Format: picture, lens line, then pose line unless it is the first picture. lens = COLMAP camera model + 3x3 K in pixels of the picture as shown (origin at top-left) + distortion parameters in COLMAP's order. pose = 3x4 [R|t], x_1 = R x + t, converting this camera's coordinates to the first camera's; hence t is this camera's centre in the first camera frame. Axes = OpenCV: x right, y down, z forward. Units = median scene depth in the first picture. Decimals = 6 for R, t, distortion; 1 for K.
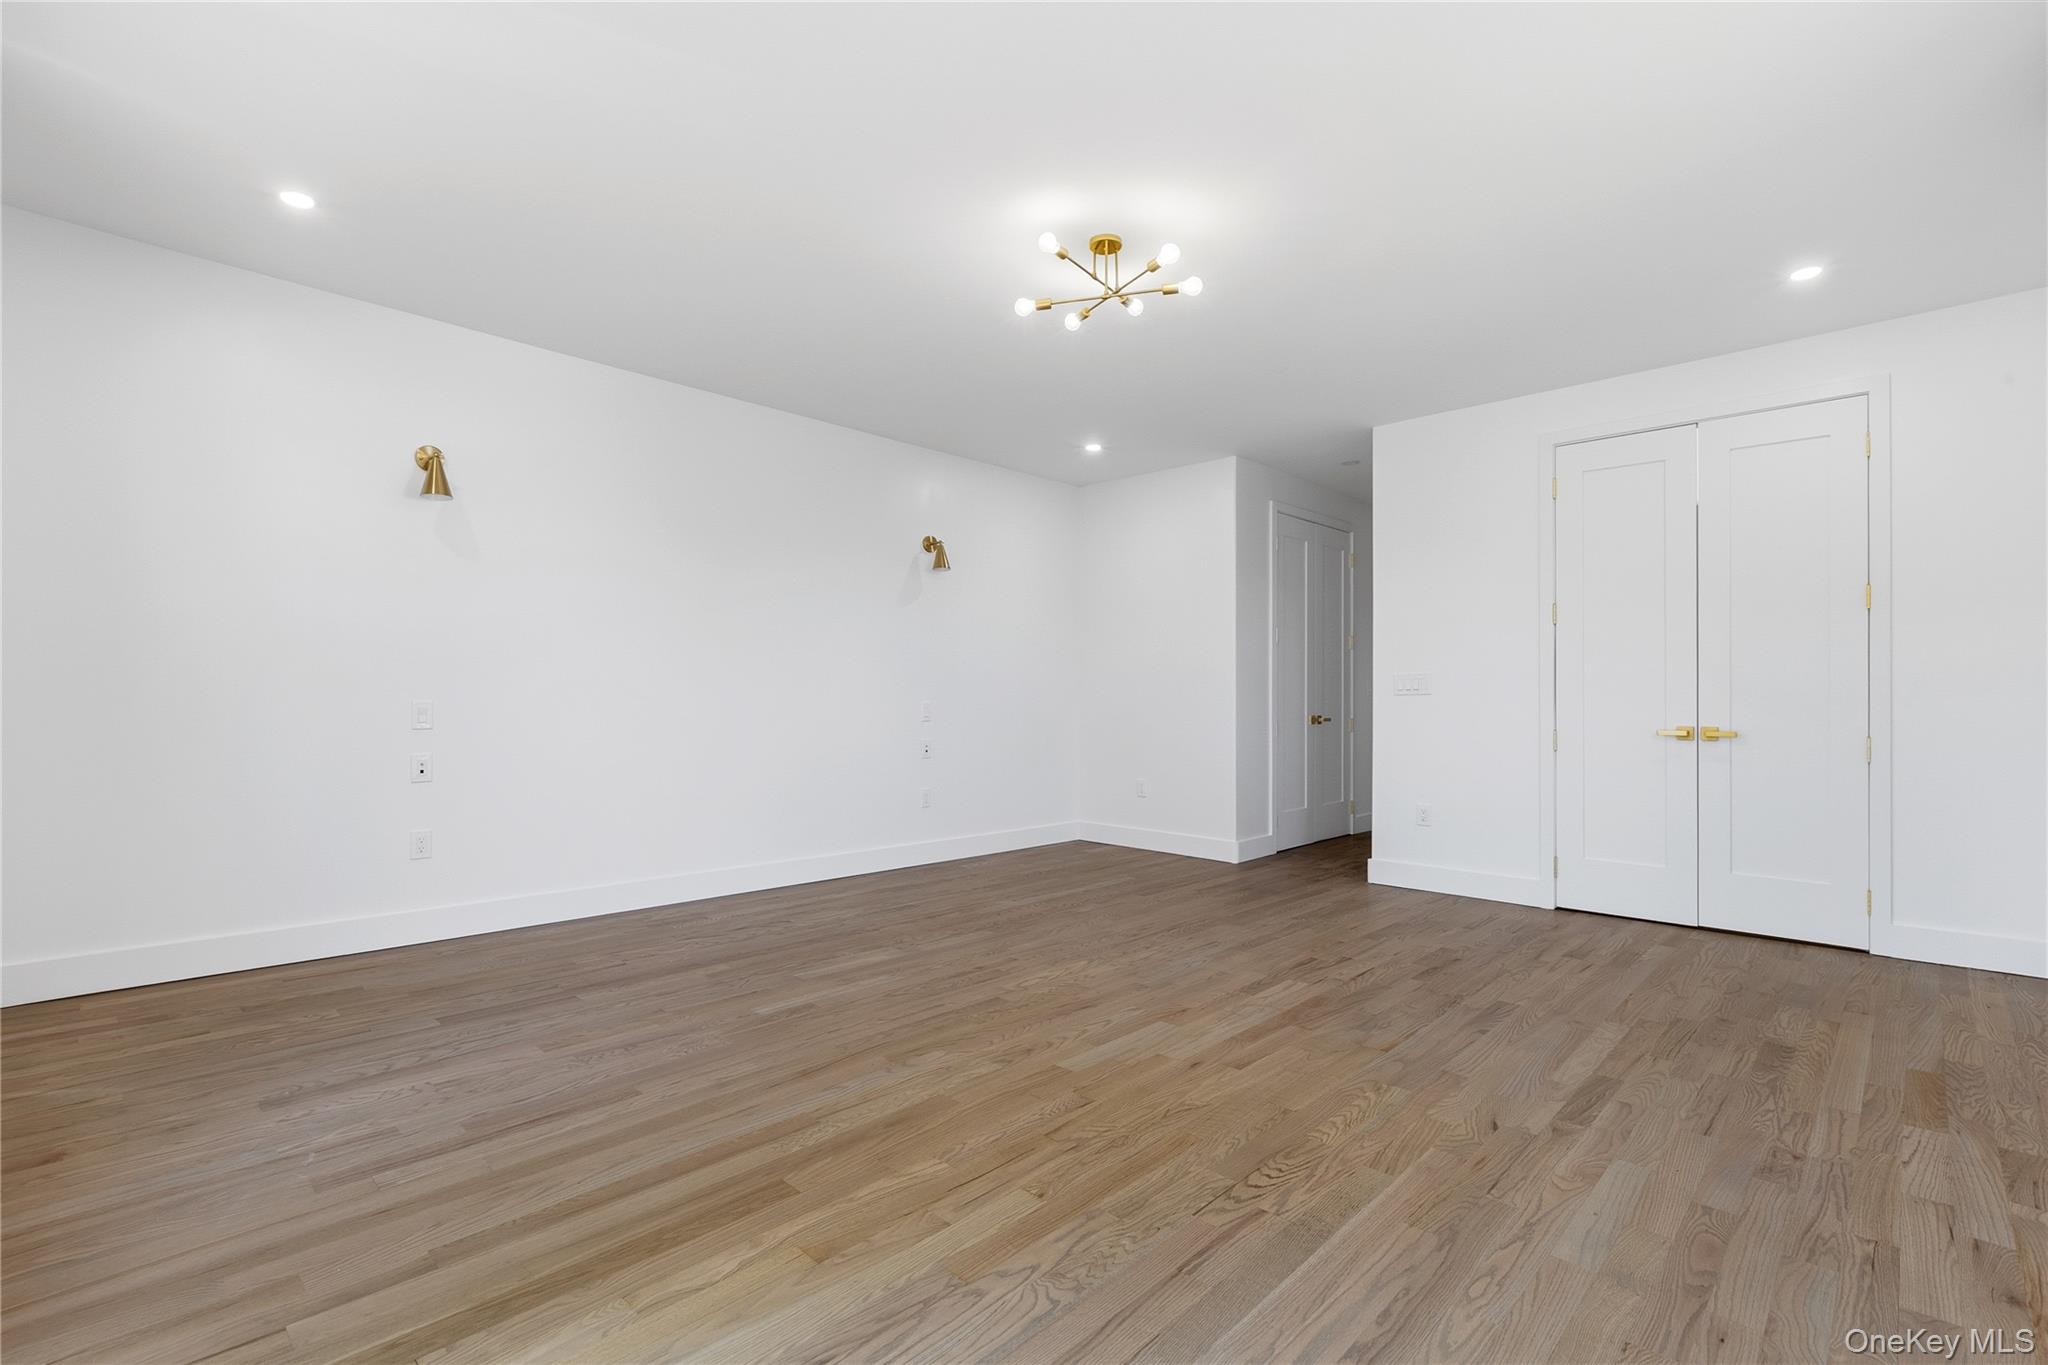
lens RADIAL K [[935.6, 0, 1022.2], [0, 935.6, 680.7], [0, 0, 1]] dist [0.002619, -0.000271]
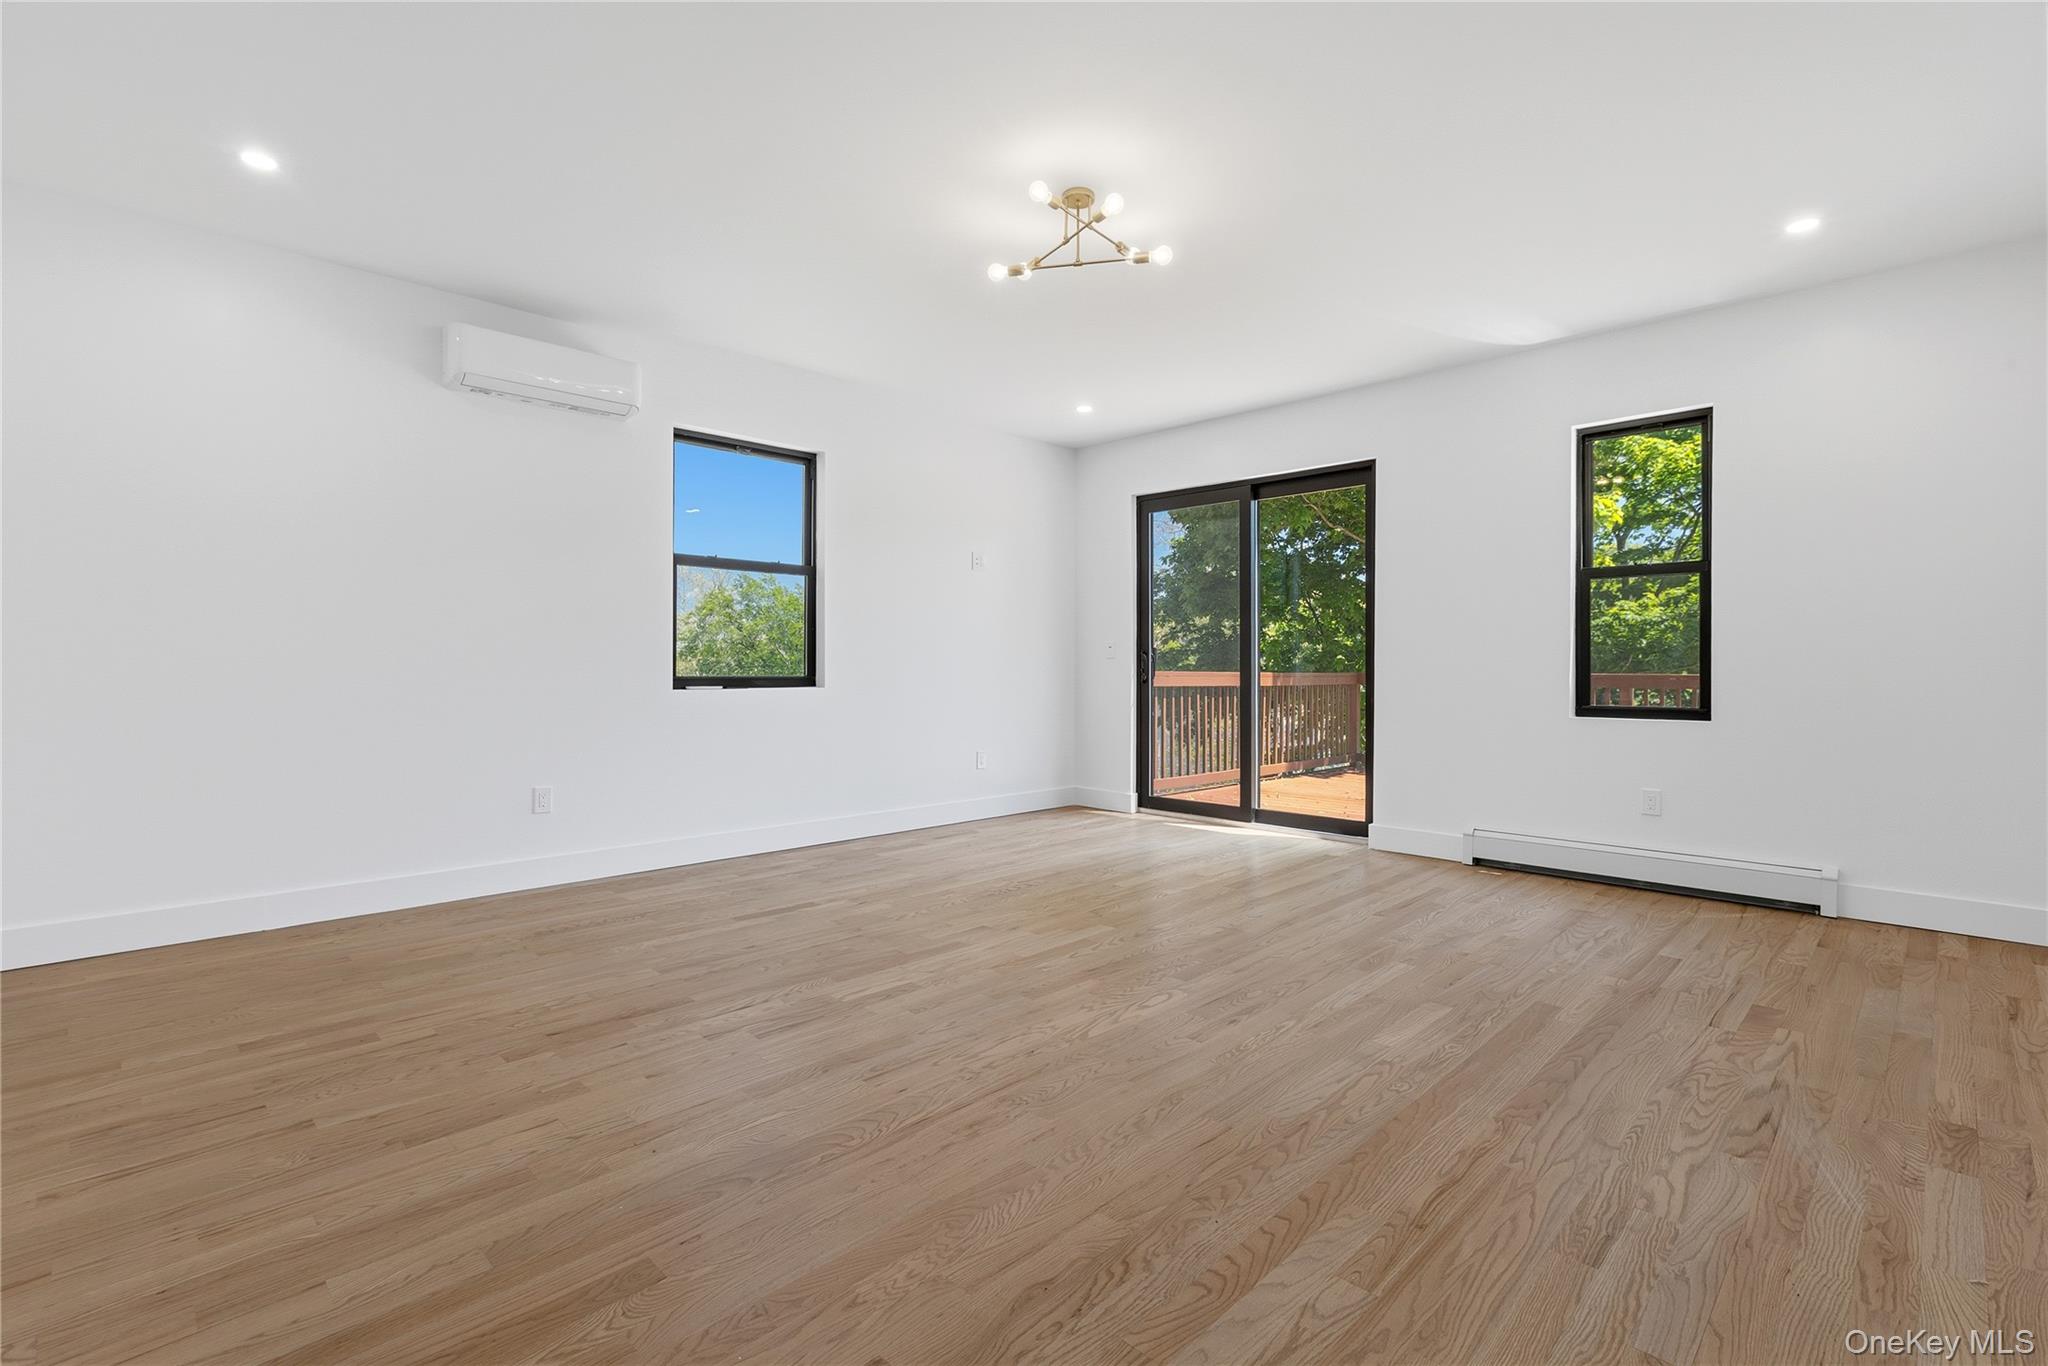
lens RADIAL K [[935.6, 0, 1022.2], [0, 935.6, 681.2], [0, 0, 1]] dist [0.002619, -0.000271]
pose [[-0.999797, -0.011200, 0.016742, 0.122172], [-0.011214, 0.999937, -0.000724, 0.037610], [-0.016733, -0.000912, -0.999860, 1.883661]]
